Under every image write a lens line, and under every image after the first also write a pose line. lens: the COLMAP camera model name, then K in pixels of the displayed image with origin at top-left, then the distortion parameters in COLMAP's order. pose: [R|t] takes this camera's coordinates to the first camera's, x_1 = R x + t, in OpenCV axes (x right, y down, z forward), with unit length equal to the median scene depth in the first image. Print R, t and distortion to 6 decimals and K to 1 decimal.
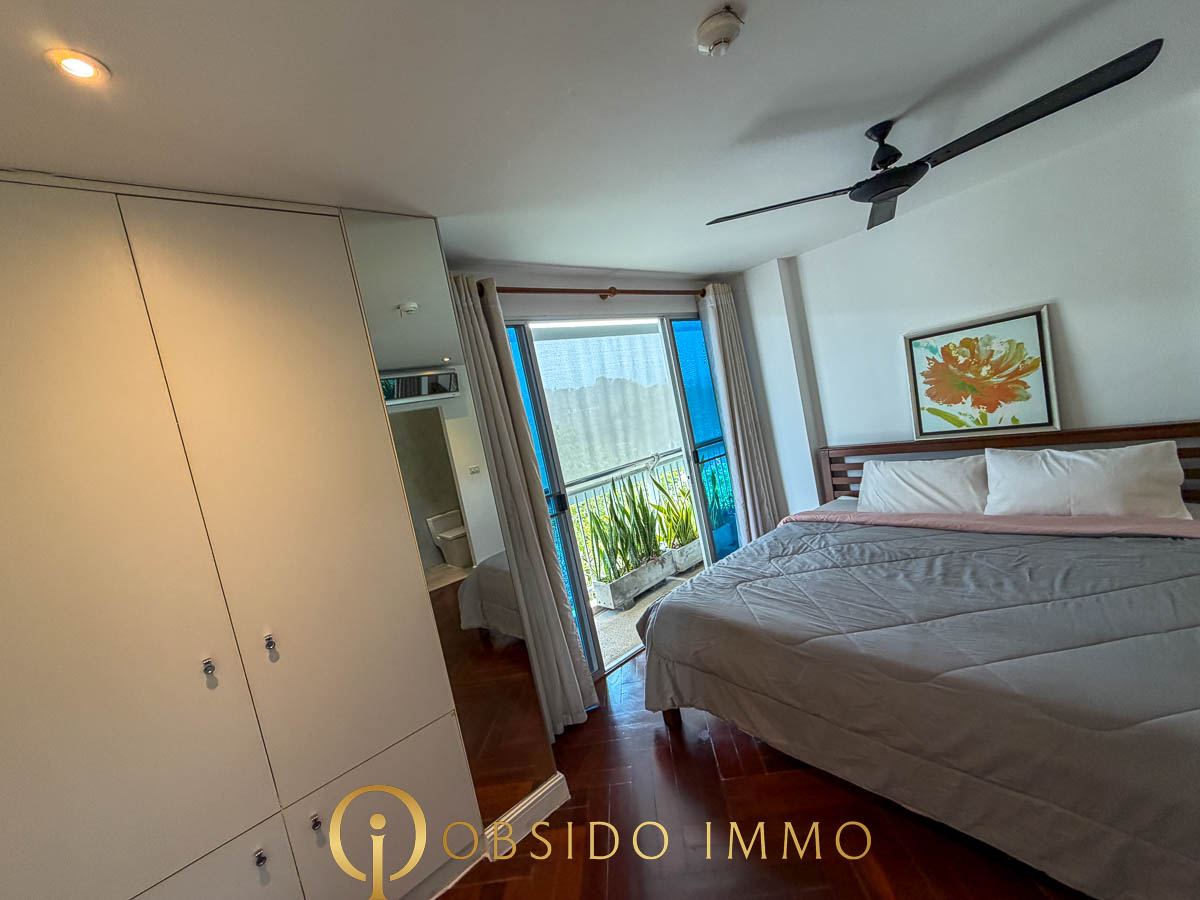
lens RADIAL K [[479.4, 0, 596.9], [0, 479.4, 449.1], [0, 0, 1]] dist [-0.000013, 0.000244]
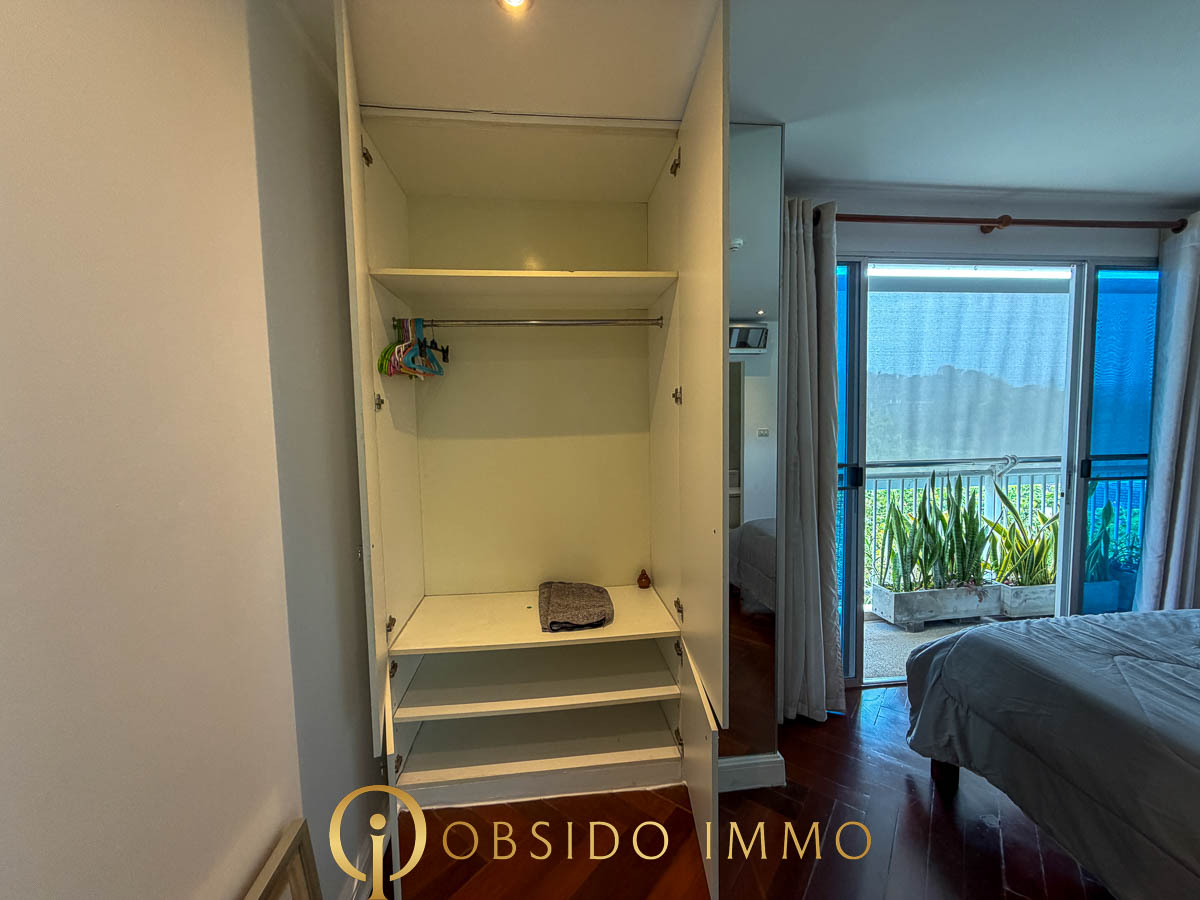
lens RADIAL K [[479.4, 0, 596.9], [0, 479.4, 449.1], [0, 0, 1]] dist [-0.000013, 0.000244]
pose [[0.809622, 0.222788, -0.543026, 0.004735], [-0.187831, 0.974855, 0.119909, 0.046228], [0.556086, 0.004916, 0.831110, 0.032844]]
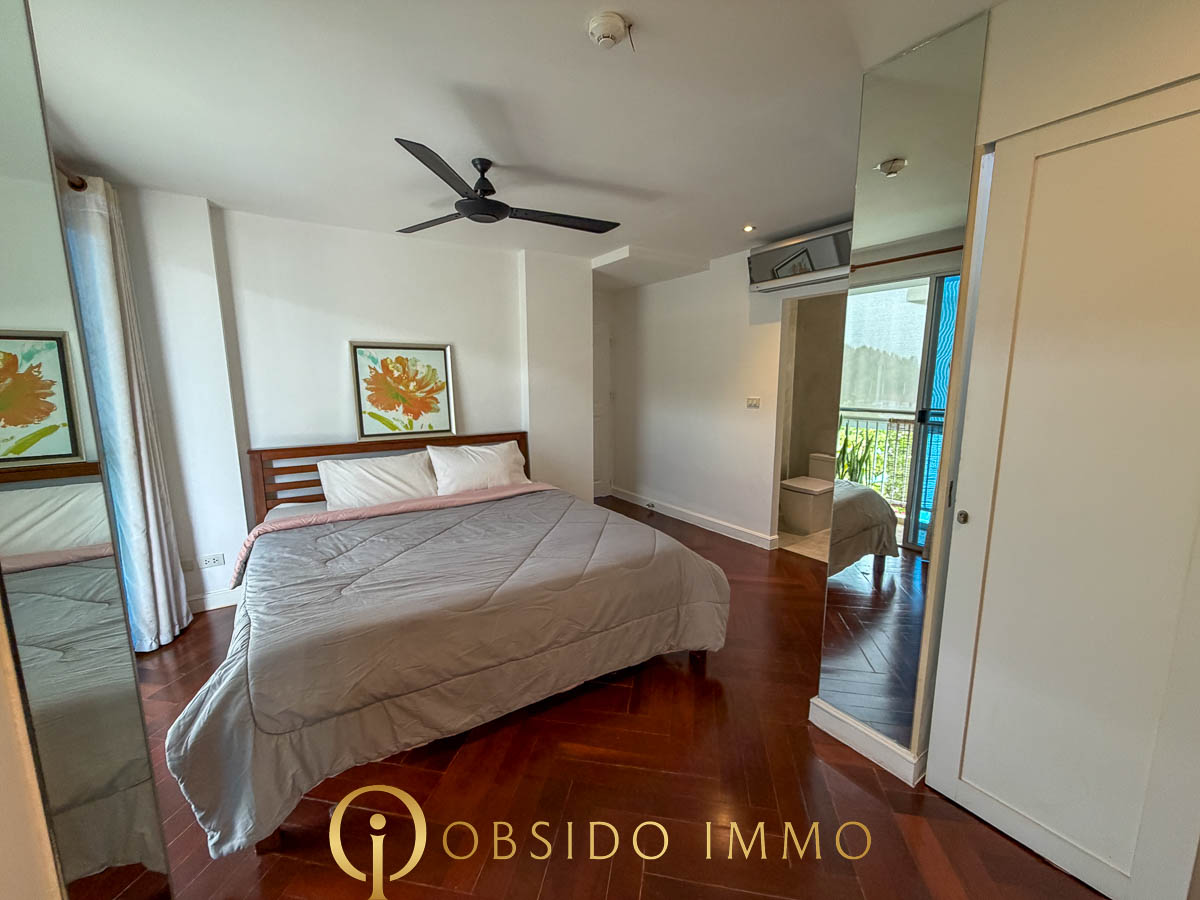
lens RADIAL K [[479.4, 0, 596.9], [0, 479.4, 449.1], [0, 0, 1]] dist [-0.000013, 0.000244]
pose [[0.125829, 0.046128, 0.990979, -0.337891], [0.052119, 0.997232, -0.053036, 0.087056], [-0.990682, 0.058322, 0.123076, 0.367598]]
